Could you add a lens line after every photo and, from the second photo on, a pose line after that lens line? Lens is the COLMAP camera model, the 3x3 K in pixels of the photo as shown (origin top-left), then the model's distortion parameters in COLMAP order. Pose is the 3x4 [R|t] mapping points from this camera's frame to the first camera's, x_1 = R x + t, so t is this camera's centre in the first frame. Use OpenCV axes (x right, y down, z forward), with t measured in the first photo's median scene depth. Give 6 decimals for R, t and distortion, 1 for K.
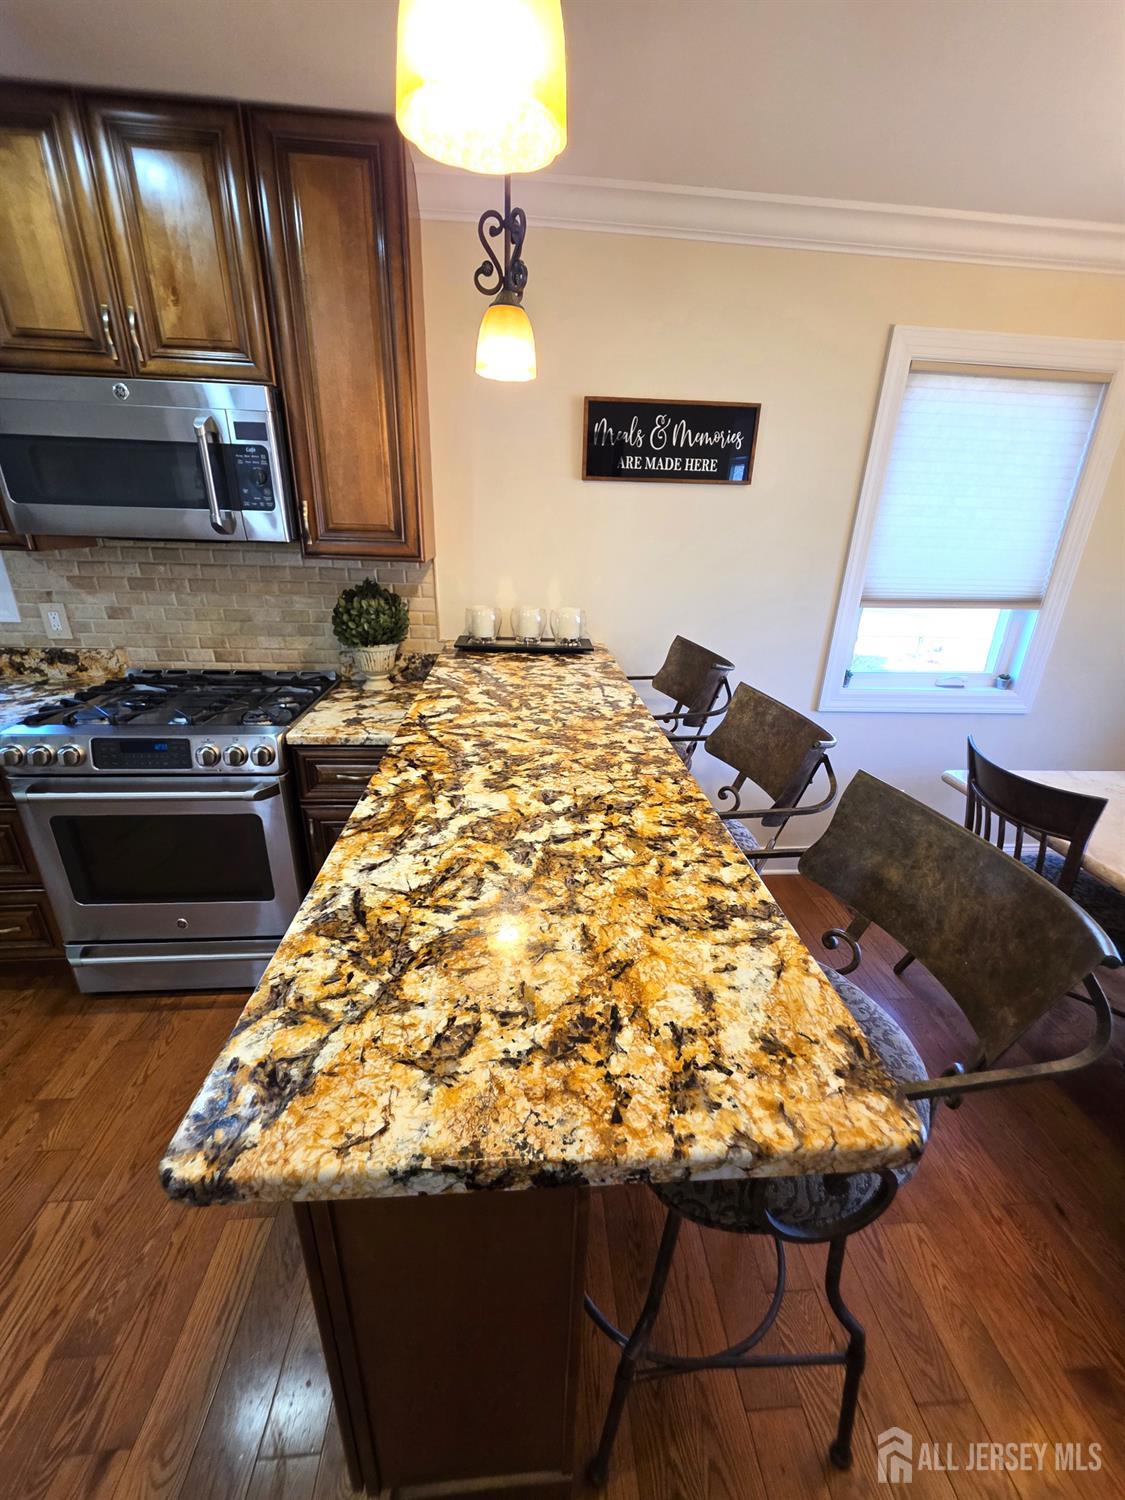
lens RADIAL K [[602.3, 0, 568.0], [0, 602.3, 756.5], [0, 0, 1]] dist [0.004000, -0.001232]
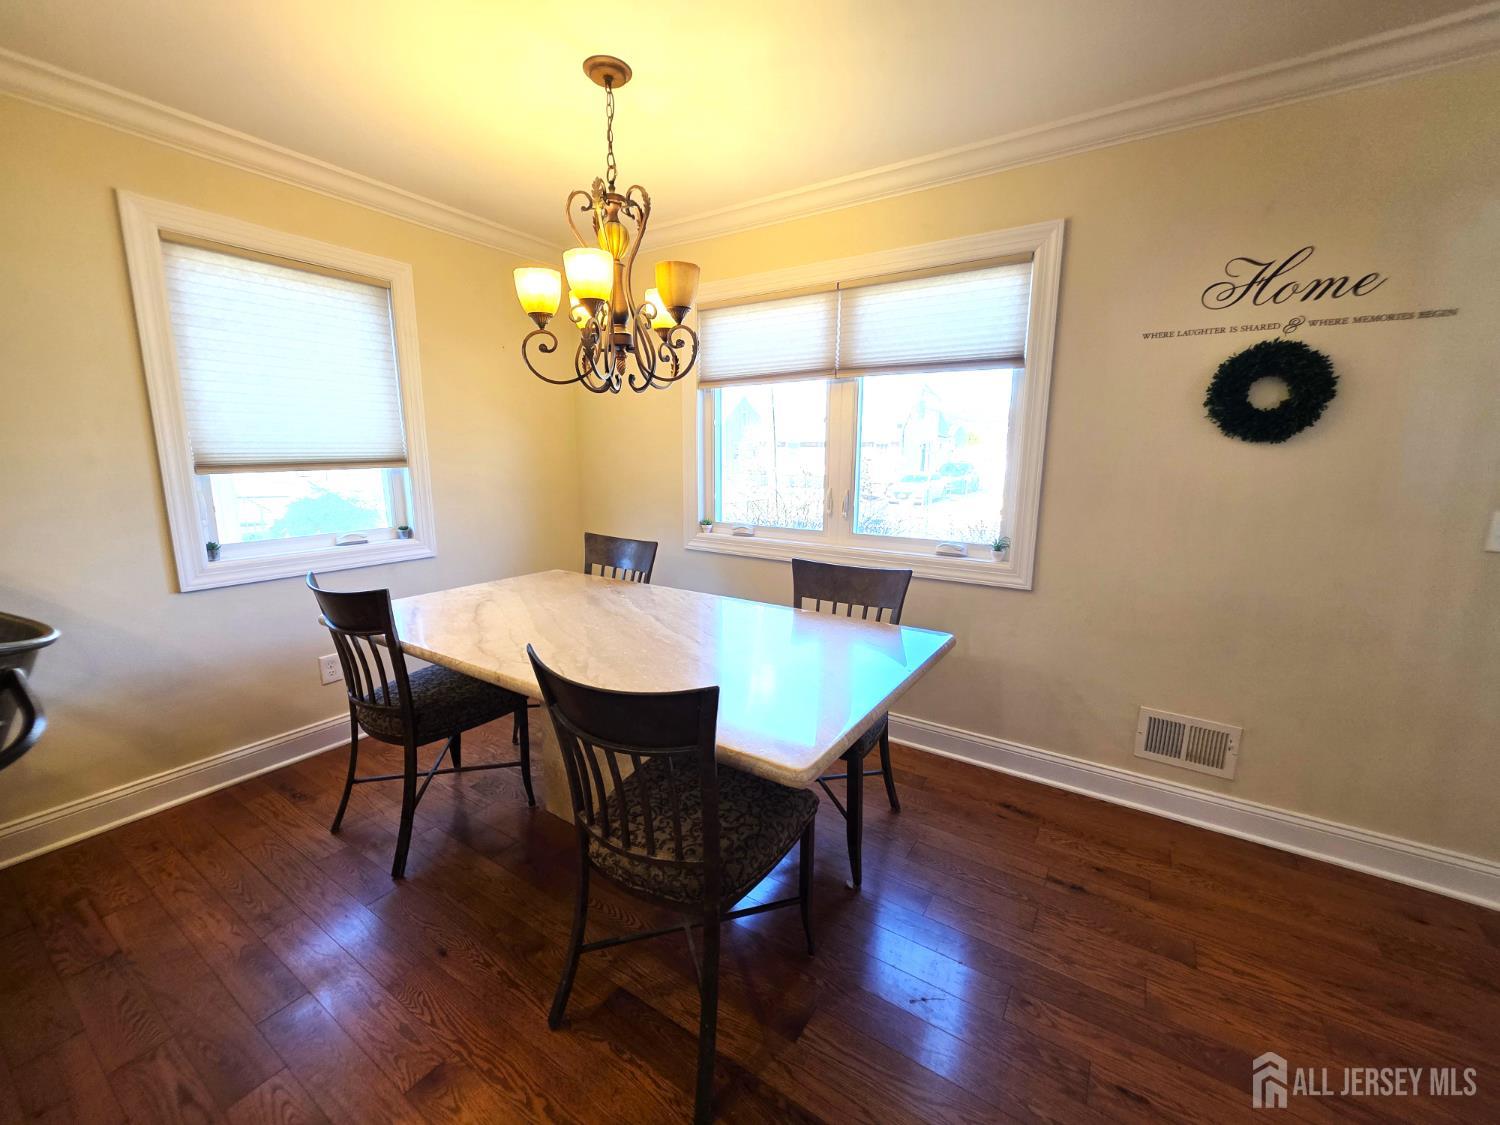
lens RADIAL K [[602.3, 0, 757.3], [0, 602.3, 556.0], [0, 0, 1]] dist [0.004000, -0.001232]
pose [[0.606526, -0.168763, 0.776946, 0.296683], [0.307250, 0.951047, -0.033276, 0.188942], [-0.733296, 0.258899, 0.628687, -0.206584]]
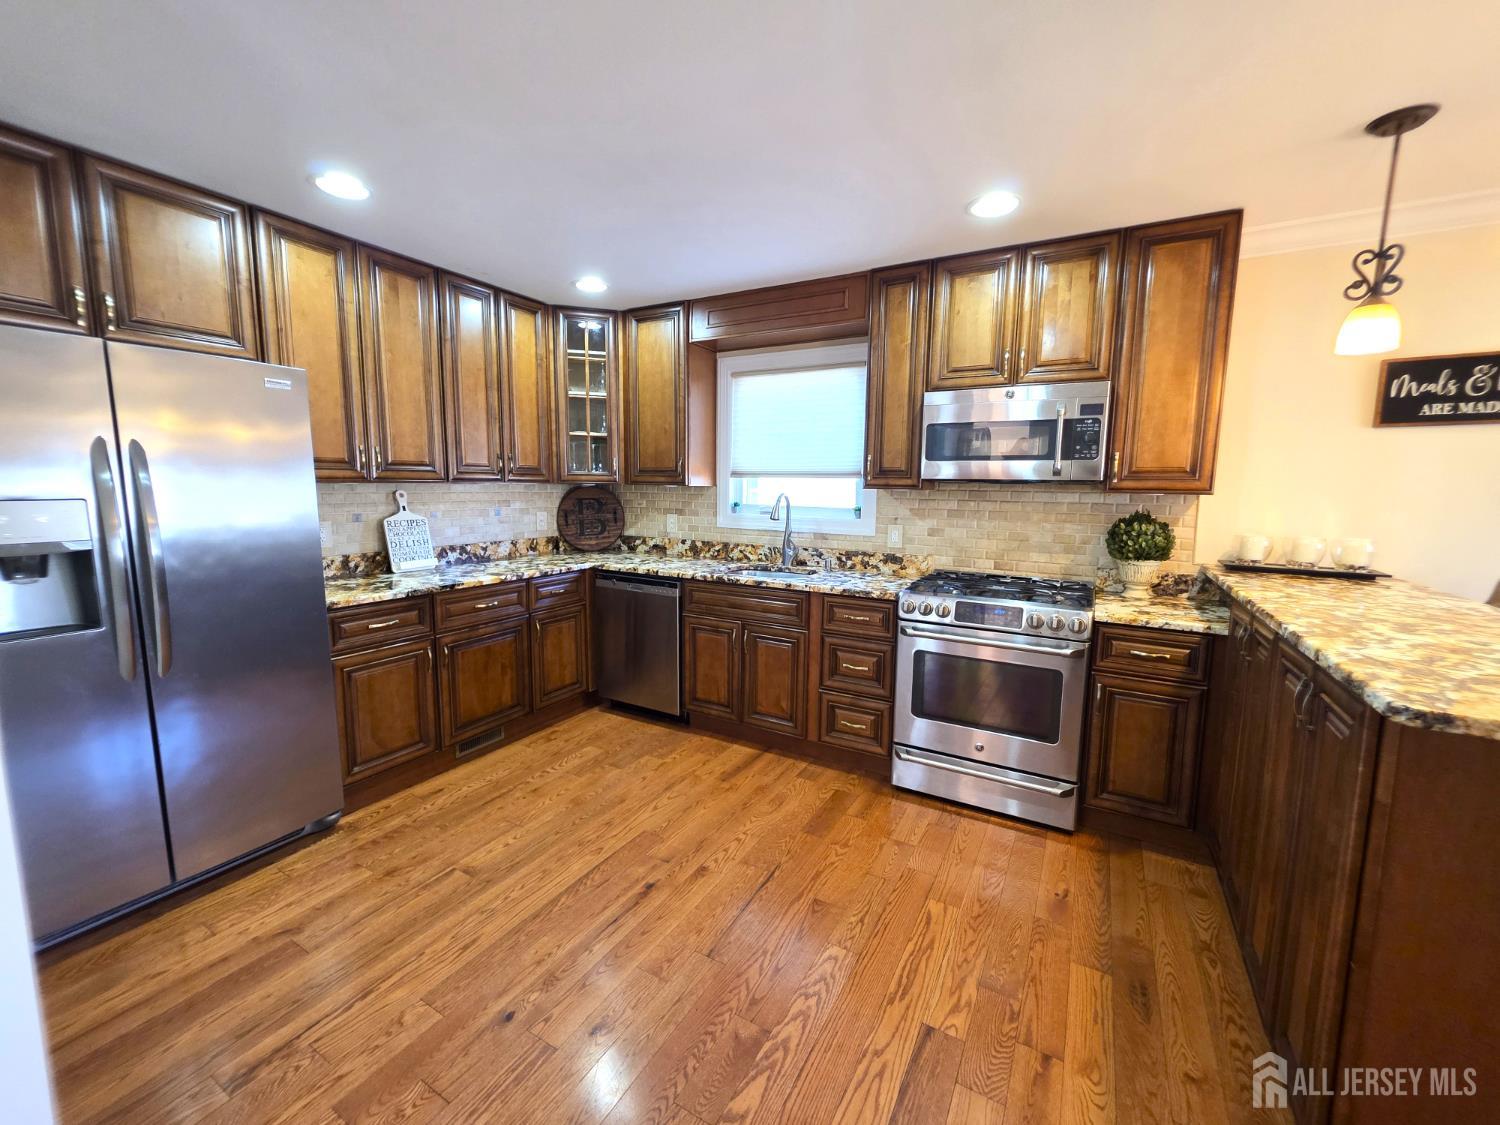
lens RADIAL K [[602.3, 0, 756.7], [0, 602.3, 556.6], [0, 0, 1]] dist [0.004000, -0.001232]
pose [[0.829220, 0.046558, -0.556979, -0.285548], [-0.196714, 0.957075, -0.212863, 0.224262], [0.523161, 0.286076, 0.802785, -0.408485]]
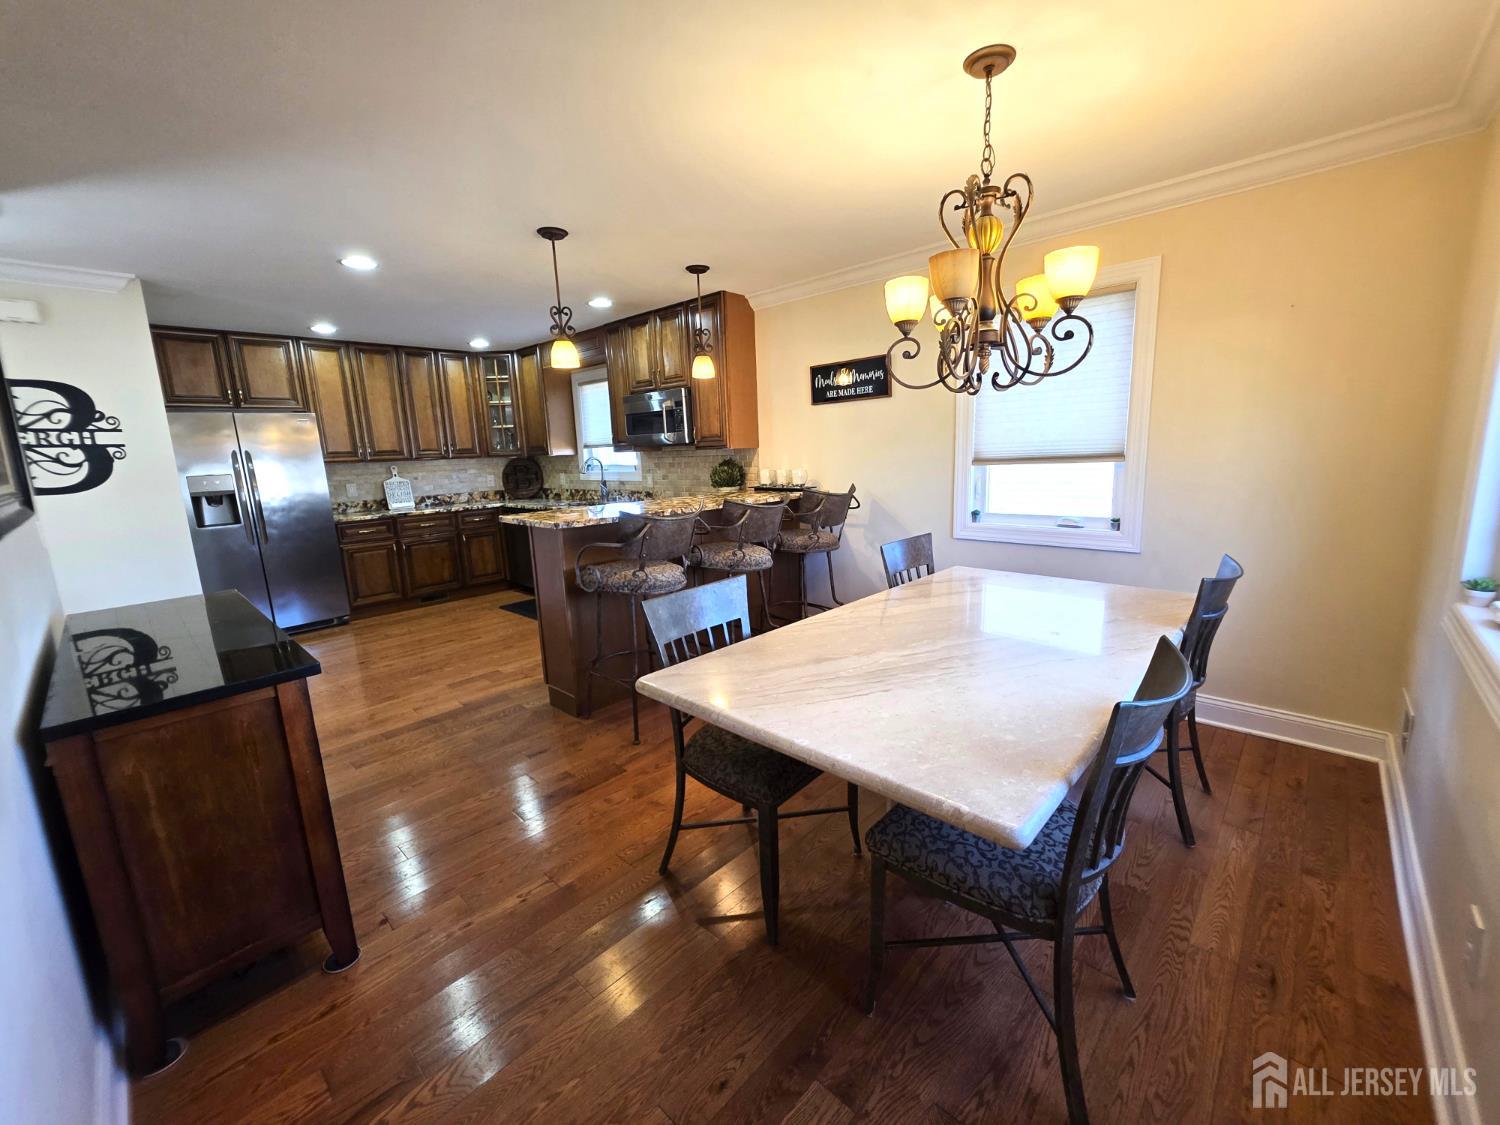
lens RADIAL K [[602.3, 0, 760.3], [0, 602.3, 557.4], [0, 0, 1]] dist [0.004000, -0.001232]
pose [[0.678582, 0.073683, -0.730820, 1.358376], [-0.217836, 0.970383, -0.104428, 0.255368], [0.701480, 0.230062, 0.674535, -0.312805]]
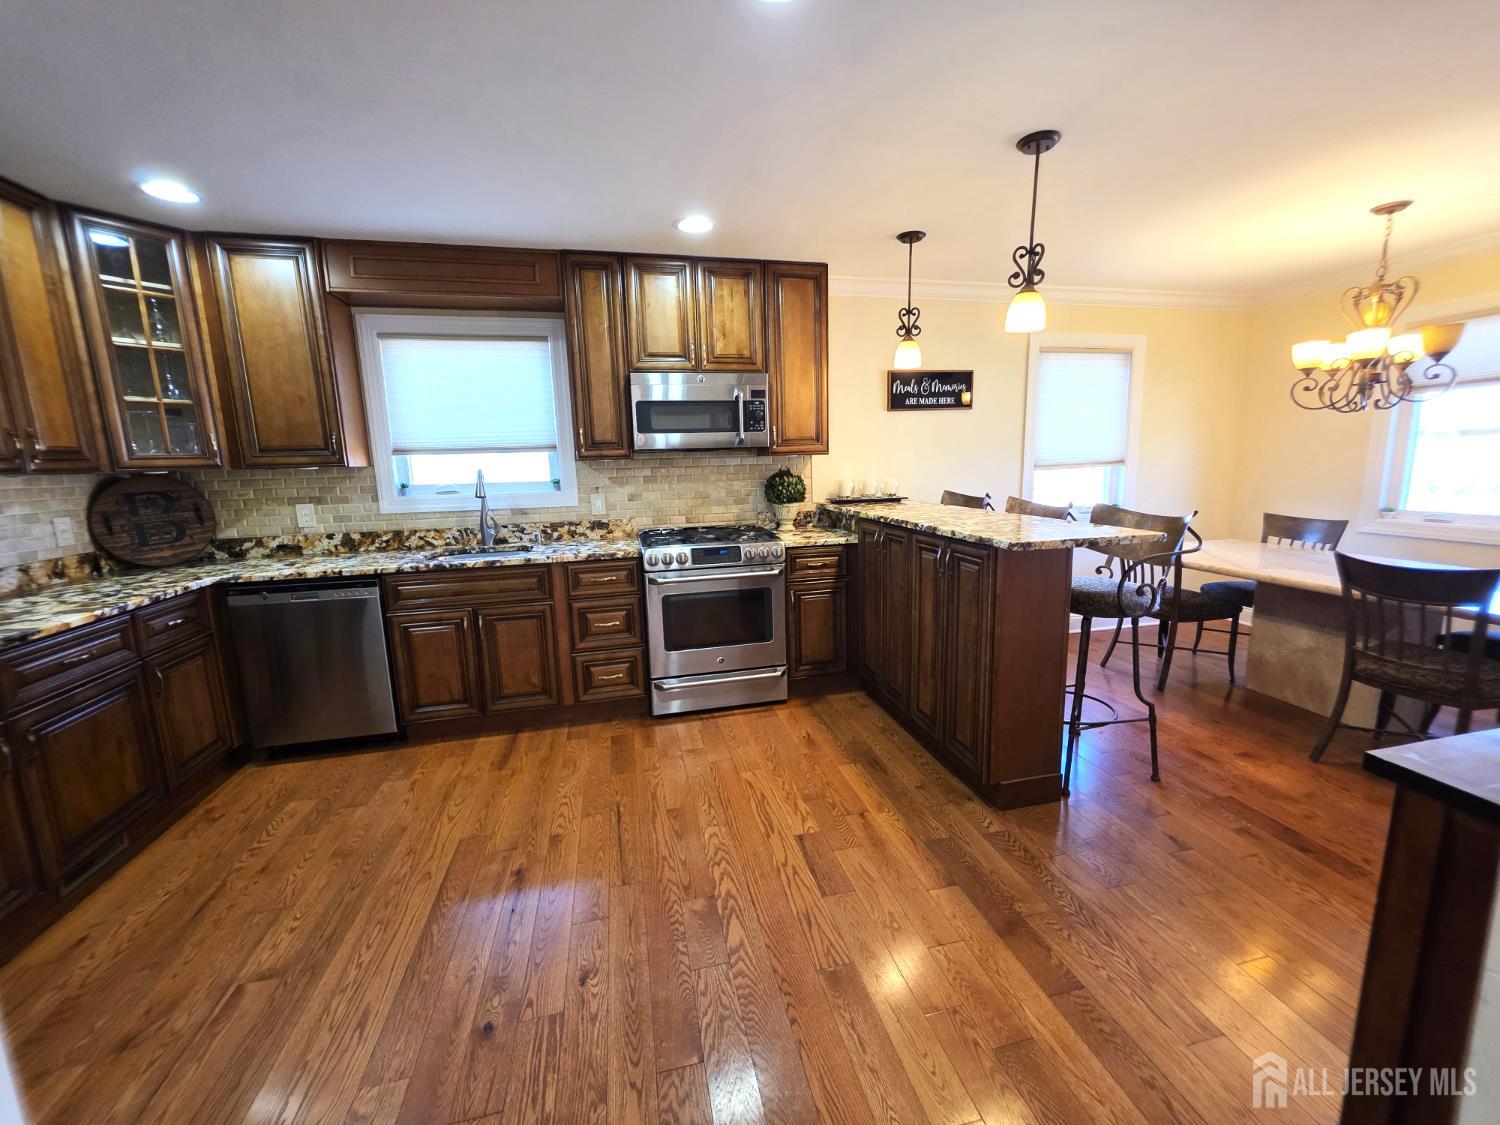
lens RADIAL K [[602.3, 0, 756.6], [0, 602.3, 556.5], [0, 0, 1]] dist [0.004000, -0.001232]
pose [[0.986943, -0.081745, 0.138786, -0.665899], [0.109709, 0.972033, -0.207642, 0.314550], [-0.117931, 0.220157, 0.968309, -0.642479]]
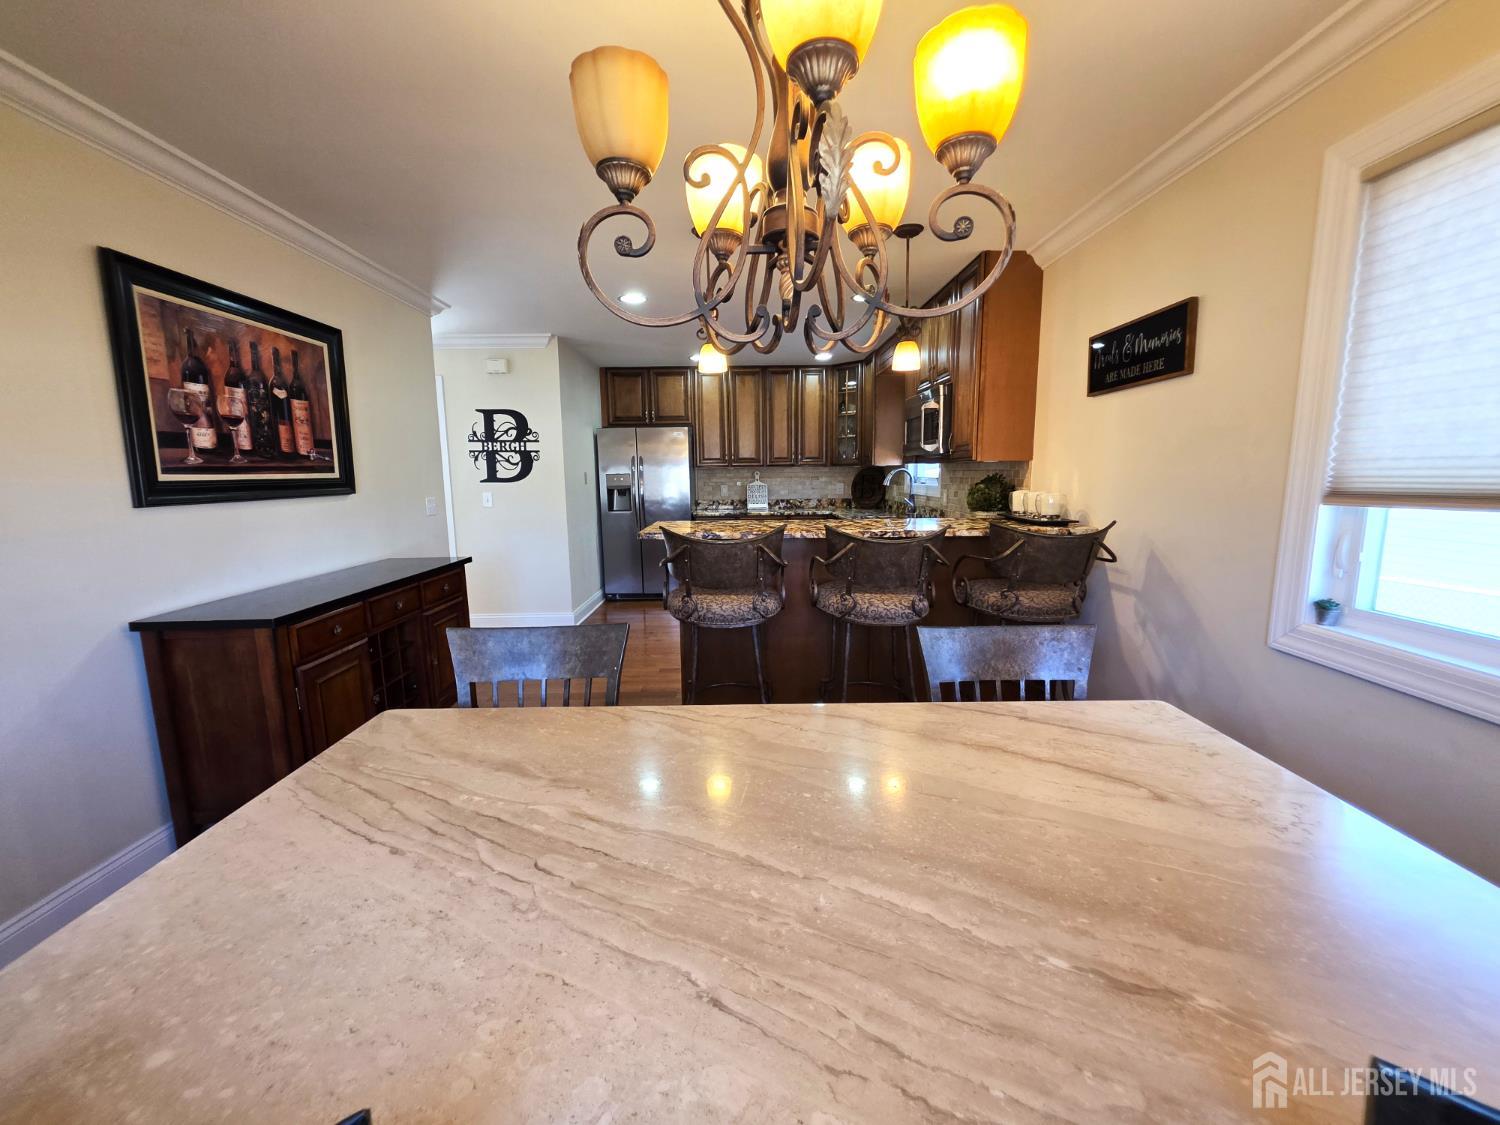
lens RADIAL K [[602.3, 0, 760.9], [0, 602.3, 554.4], [0, 0, 1]] dist [0.004000, -0.001232]
pose [[-0.051607, 0.104794, -0.993154, 1.348532], [-0.363051, 0.924469, 0.116412, -0.048809], [0.930339, 0.366573, -0.009663, 0.489317]]
